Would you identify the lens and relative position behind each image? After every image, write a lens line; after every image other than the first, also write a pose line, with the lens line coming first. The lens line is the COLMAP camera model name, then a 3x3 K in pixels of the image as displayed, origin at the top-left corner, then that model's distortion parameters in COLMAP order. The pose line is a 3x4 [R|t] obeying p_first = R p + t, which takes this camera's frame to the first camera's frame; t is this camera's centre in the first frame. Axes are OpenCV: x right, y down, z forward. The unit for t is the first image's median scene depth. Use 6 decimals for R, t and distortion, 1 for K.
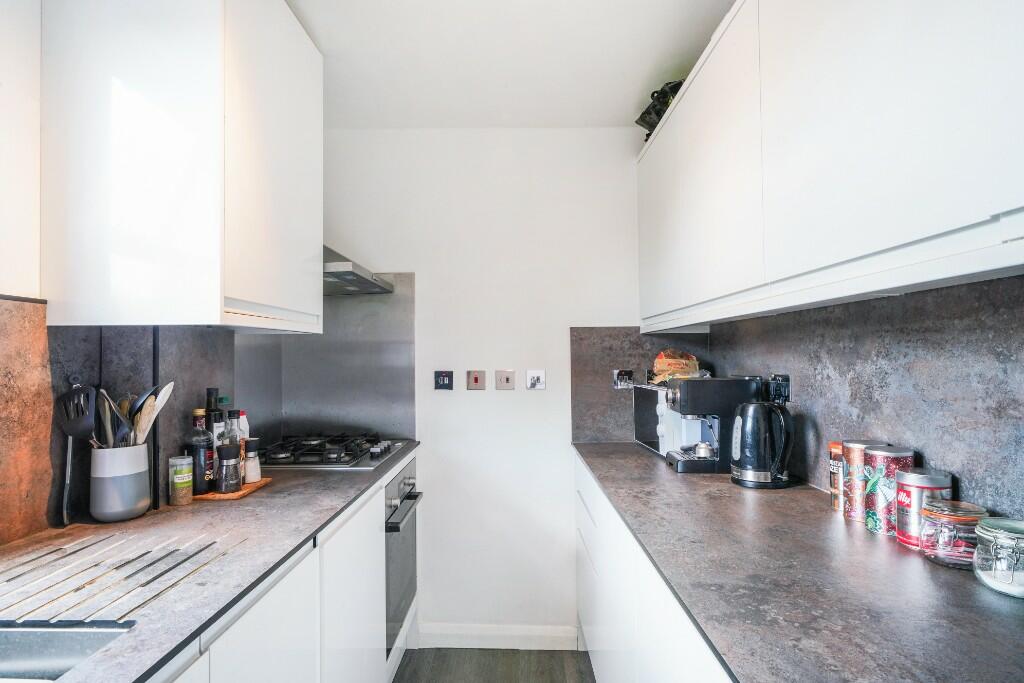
lens RADIAL K [[560.0, 0, 510.9], [0, 560.0, 352.8], [0, 0, 1]] dist [-0.003364, 0.000882]
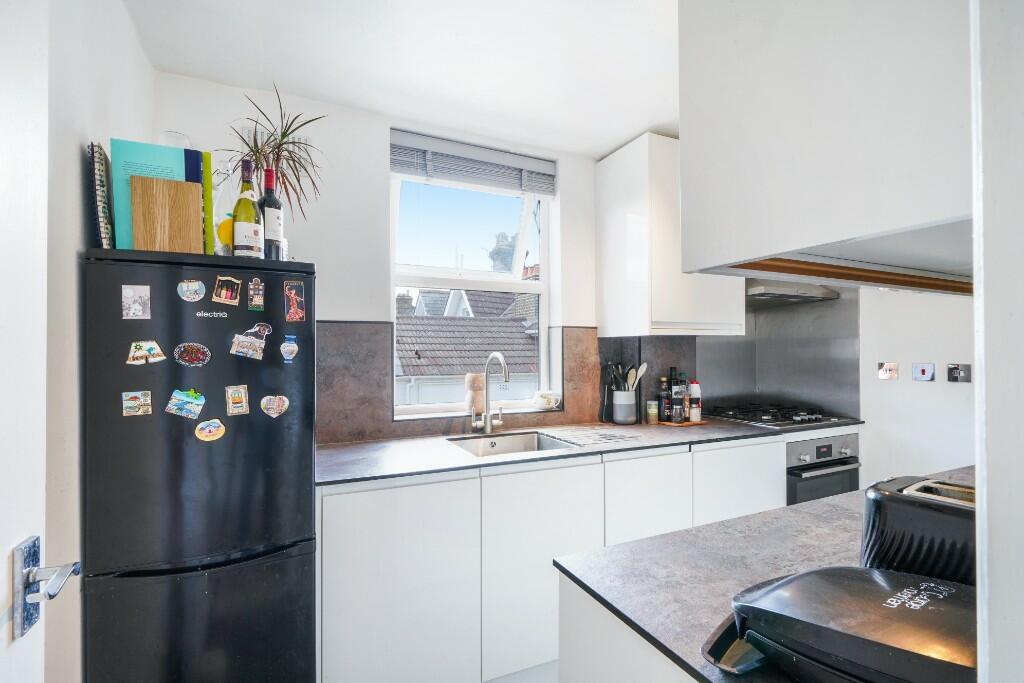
lens RADIAL K [[476.6, 0, 509.7], [0, 476.6, 345.1], [0, 0, 1]] dist [0.000103, -0.000009]
pose [[0.452653, -0.005896, -0.891667, 0.721535], [0.007799, 0.999966, -0.002653, -0.011759], [0.891653, -0.005753, 0.452684, -0.232882]]
